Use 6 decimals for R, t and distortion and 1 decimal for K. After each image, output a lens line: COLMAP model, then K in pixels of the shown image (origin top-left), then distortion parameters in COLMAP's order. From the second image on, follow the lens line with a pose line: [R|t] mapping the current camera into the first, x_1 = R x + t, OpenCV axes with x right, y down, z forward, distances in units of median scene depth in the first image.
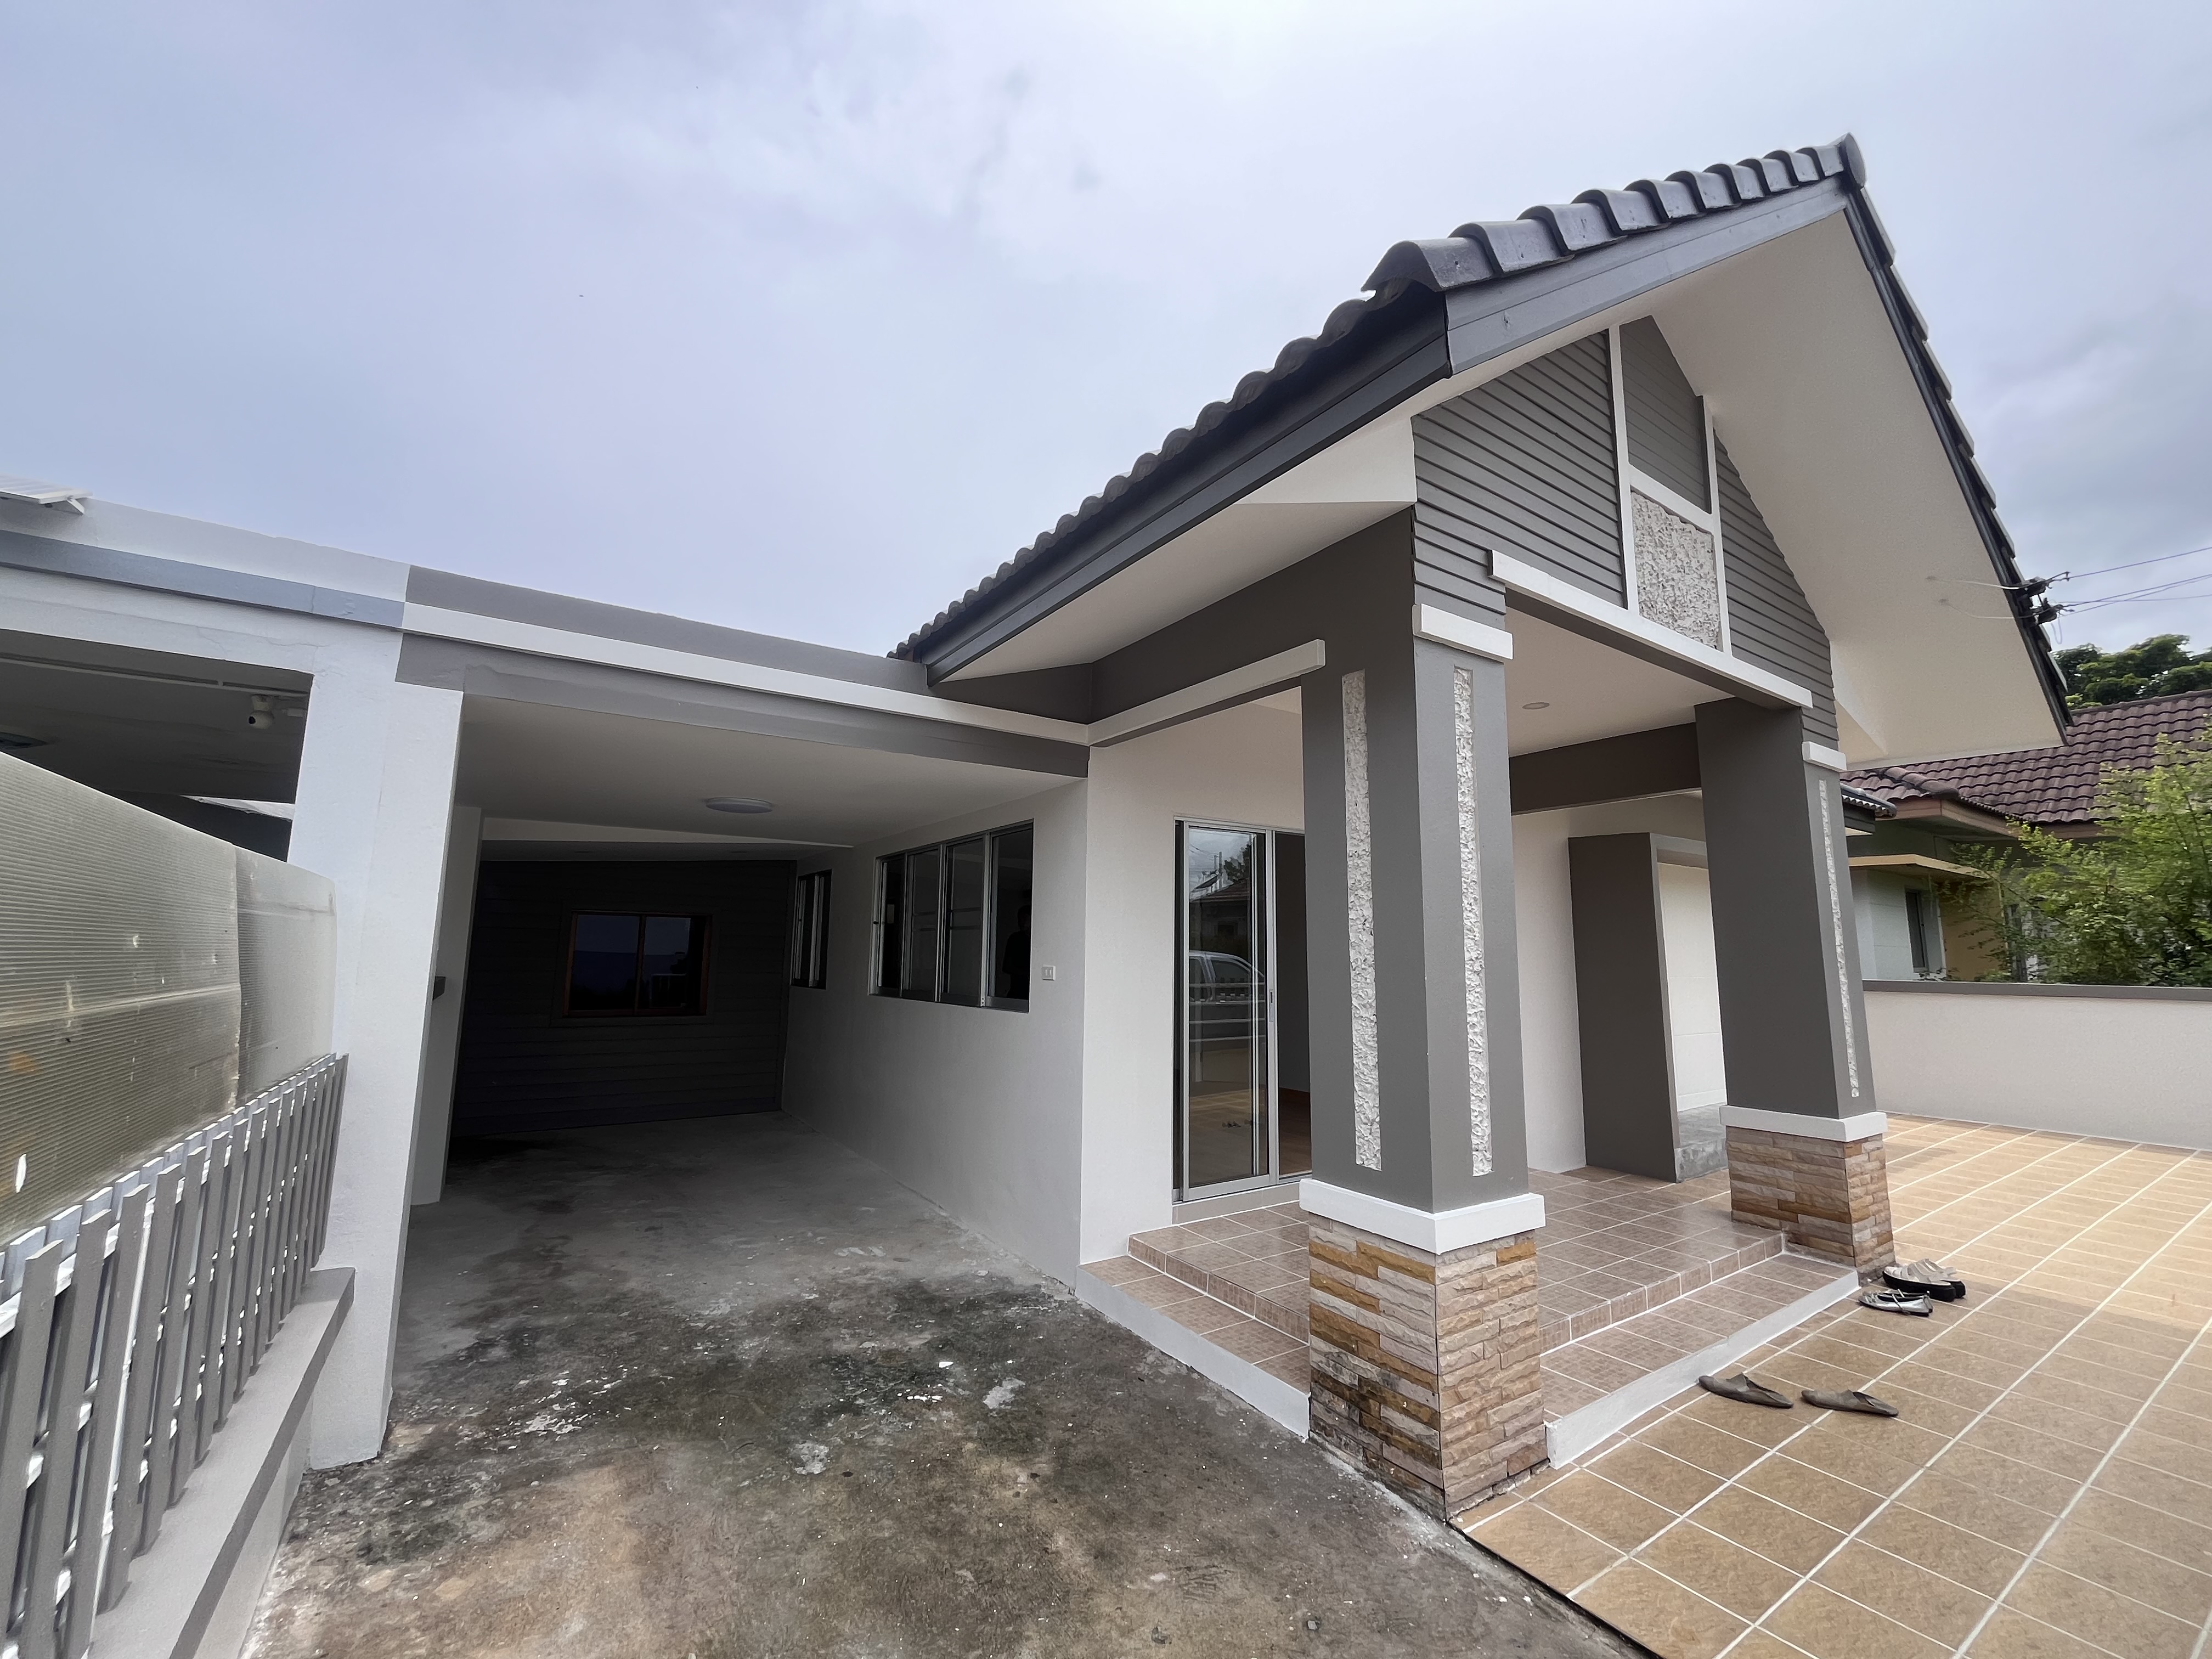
lens RADIAL K [[893.5, 0, 1103.0], [0, 893.5, 830.9], [0, 0, 1]] dist [-0.003720, 0.000268]
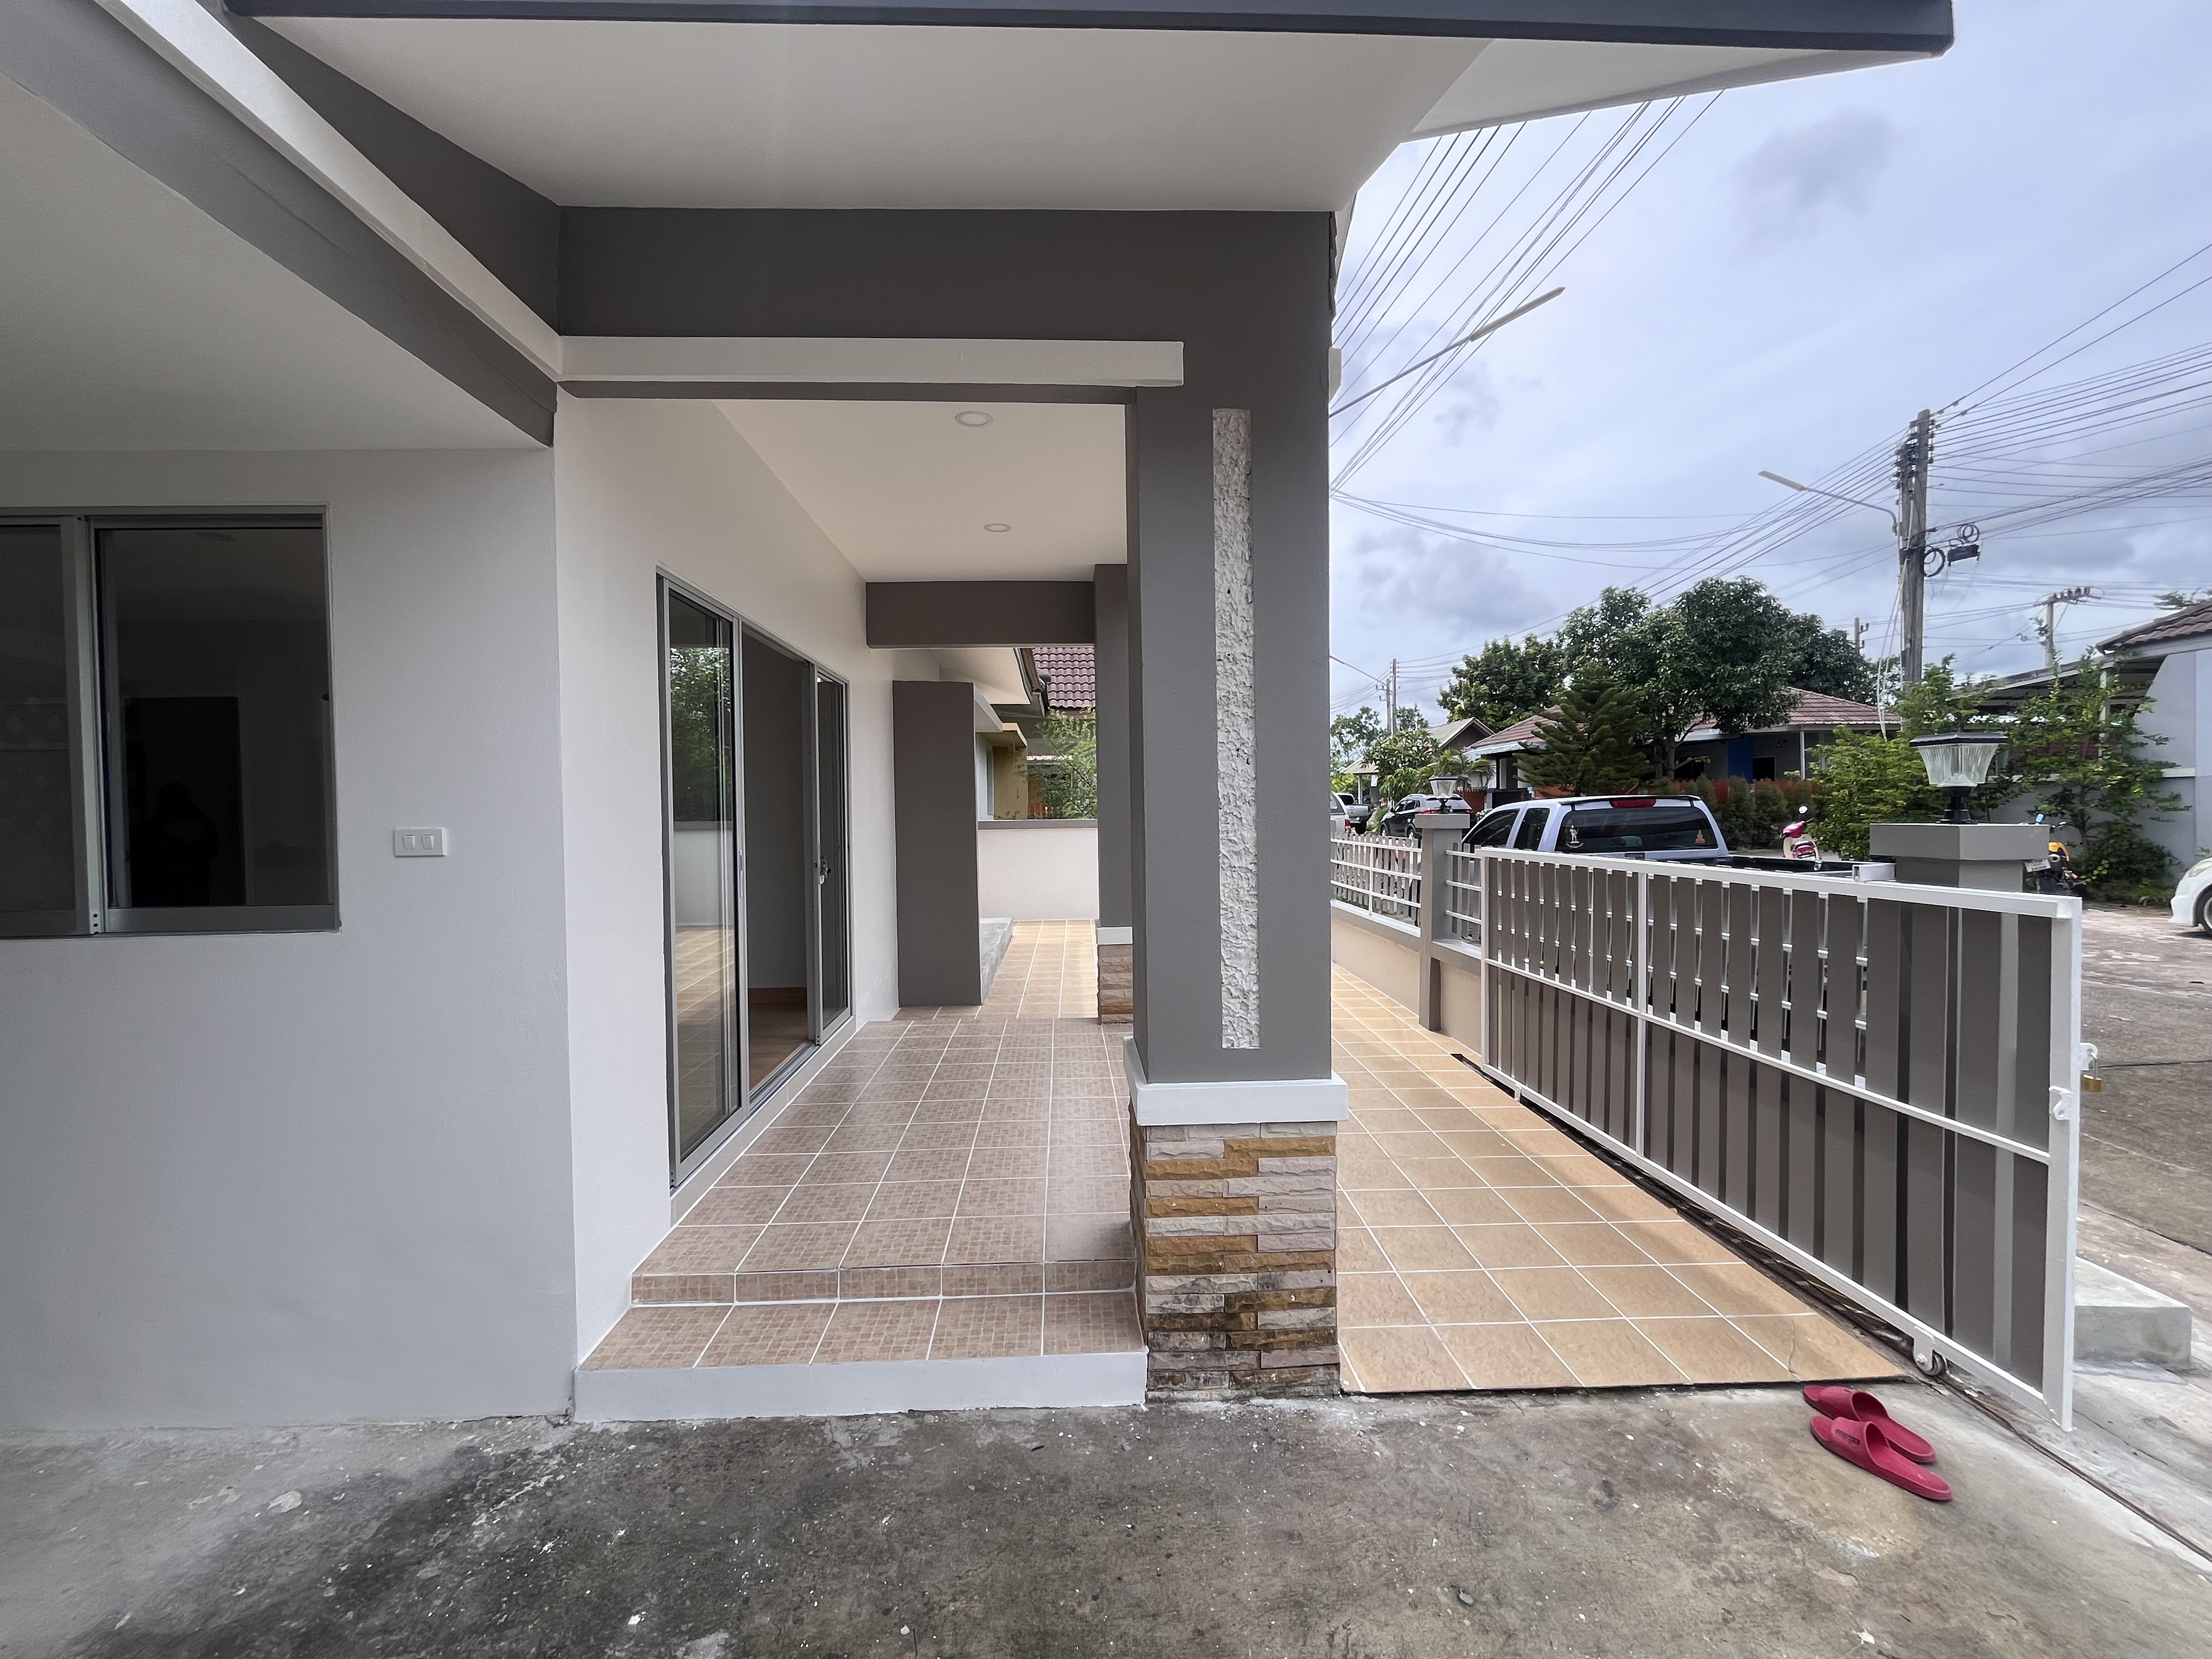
lens RADIAL K [[893.5, 0, 1103.0], [0, 893.5, 830.9], [0, 0, 1]] dist [-0.003720, 0.000268]
pose [[0.520179, -0.040008, 0.853120, -0.431206], [-0.096648, 0.989728, 0.105344, 0.103407], [-0.848571, -0.137250, 0.510969, 0.687692]]
